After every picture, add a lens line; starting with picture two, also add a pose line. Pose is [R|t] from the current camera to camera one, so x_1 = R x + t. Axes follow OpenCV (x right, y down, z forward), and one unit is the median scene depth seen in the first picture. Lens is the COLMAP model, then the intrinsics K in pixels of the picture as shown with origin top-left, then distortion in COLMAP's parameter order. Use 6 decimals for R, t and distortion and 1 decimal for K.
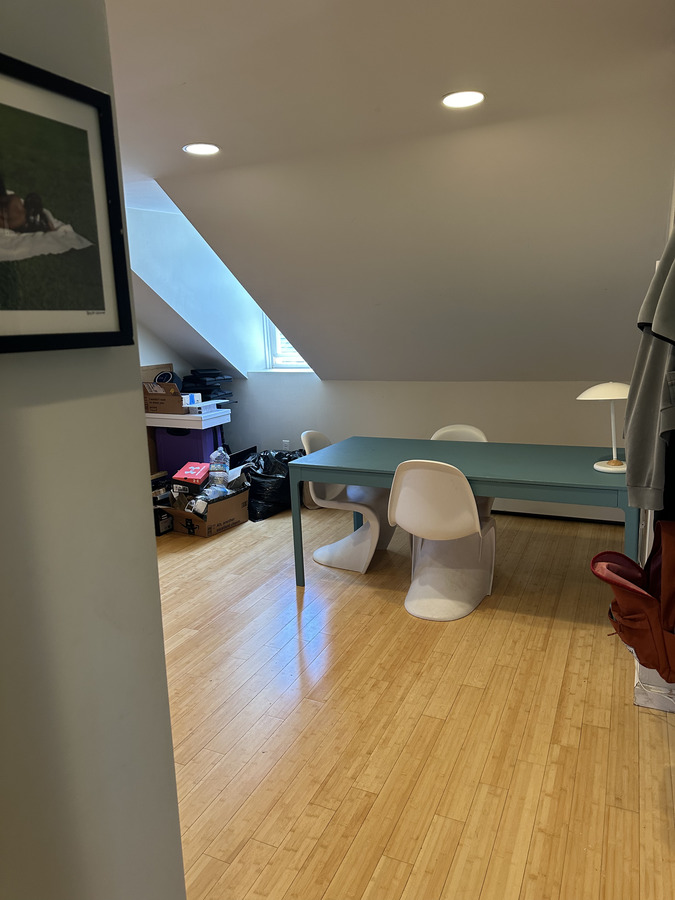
lens RADIAL K [[629.4, 0, 340.7], [0, 629.4, 451.9], [0, 0, 1]] dist [0.146425, -0.250596]
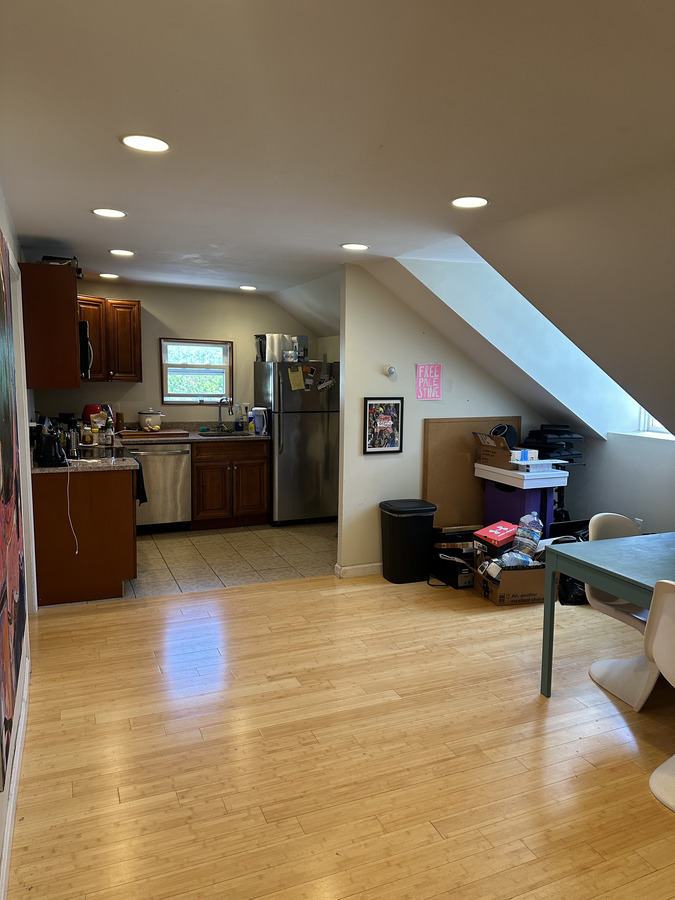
lens RADIAL K [[631.2, 0, 340.9], [0, 631.2, 454.6], [0, 0, 1]] dist [0.184295, -0.275721]
pose [[0.741096, 0.129666, -0.658759, 0.200101], [-0.169621, 0.985504, 0.003158, -0.044099], [0.649619, 0.109399, 0.752348, 0.120469]]
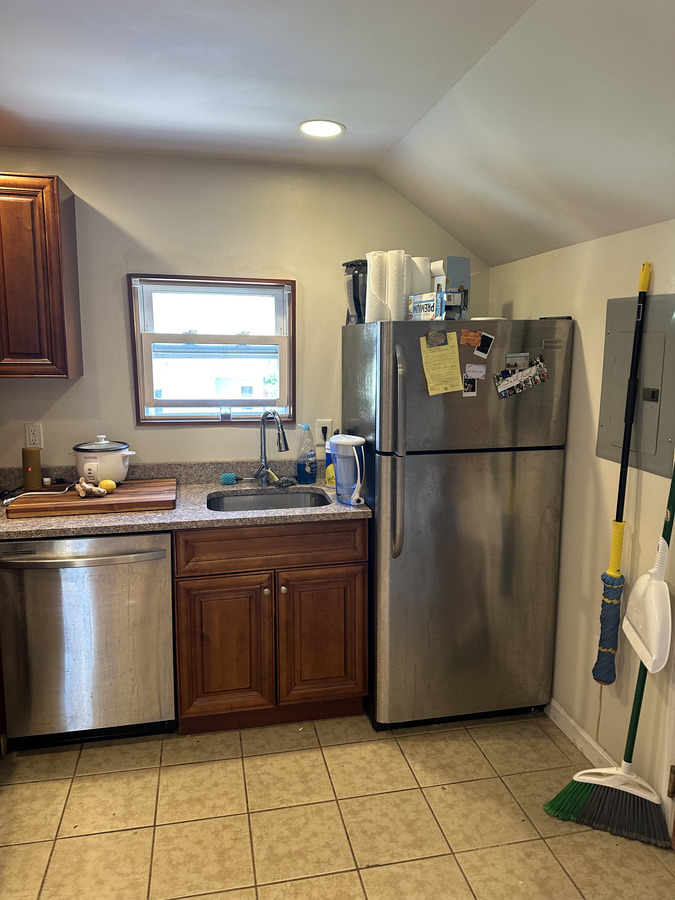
lens RADIAL K [[630.8, 0, 339.7], [0, 630.8, 452.7], [0, 0, 1]] dist [0.129102, -0.184458]
pose [[0.592786, 0.162087, -0.788881, -0.347648], [-0.178455, 0.981624, 0.067594, -0.123710], [0.785340, 0.100711, 0.610818, 0.625832]]
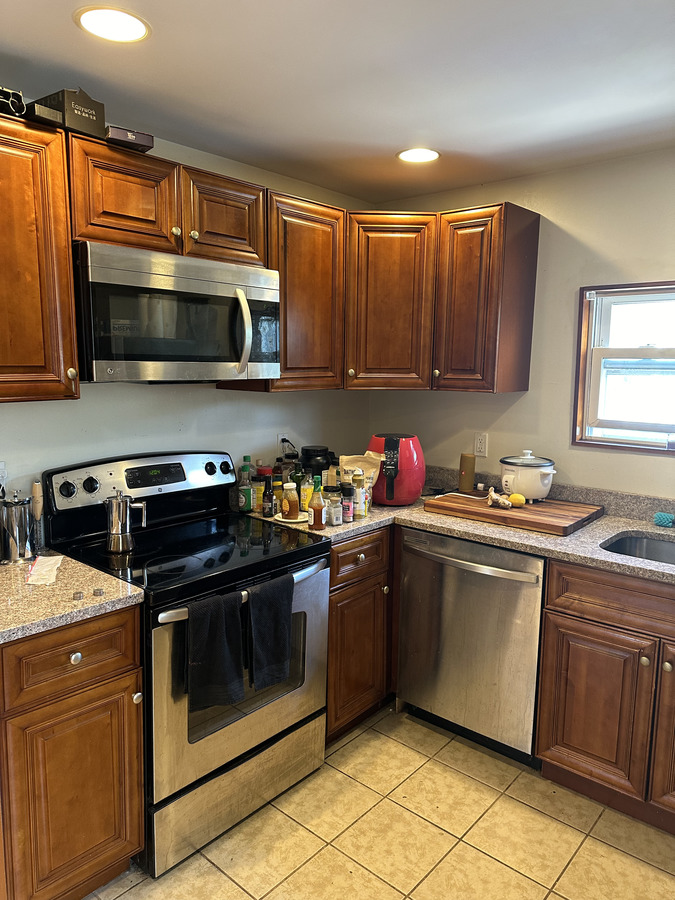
lens RADIAL K [[637.7, 0, 338.5], [0, 637.7, 456.4], [0, 0, 1]] dist [0.065128, -0.075828]
pose [[-0.288326, 0.165531, -0.943116, -0.332732], [-0.189500, 0.955599, 0.225656, -0.152907], [0.938593, 0.243783, -0.244156, 0.776169]]
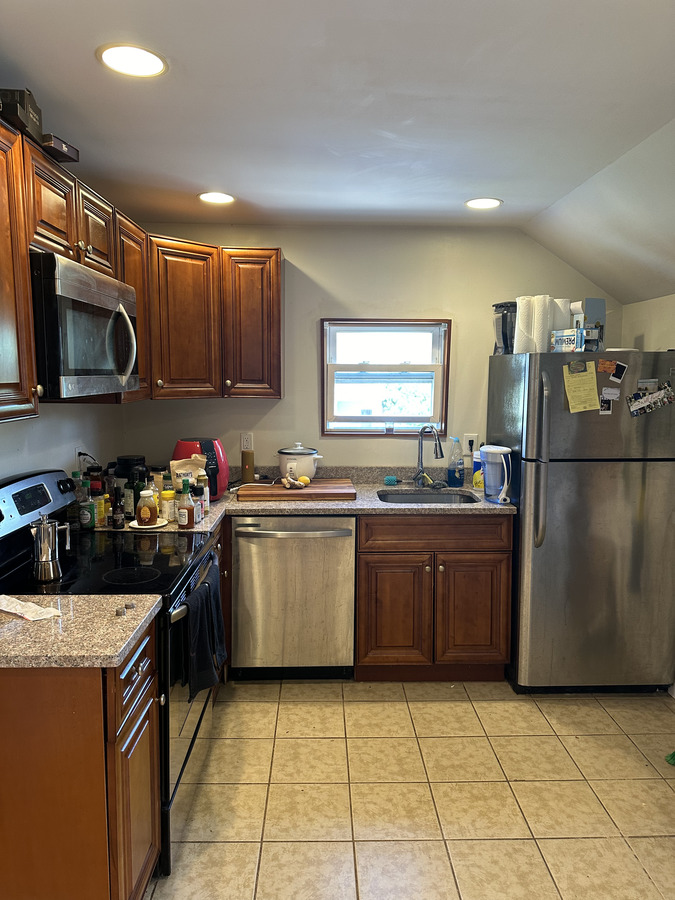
lens RADIAL K [[629.4, 0, 340.7], [0, 629.4, 451.9], [0, 0, 1]] dist [0.146425, -0.250596]
pose [[0.441996, 0.142022, -0.885703, -0.264681], [-0.193576, 0.979223, 0.060417, -0.106745], [0.875881, 0.144746, 0.460305, 0.523329]]
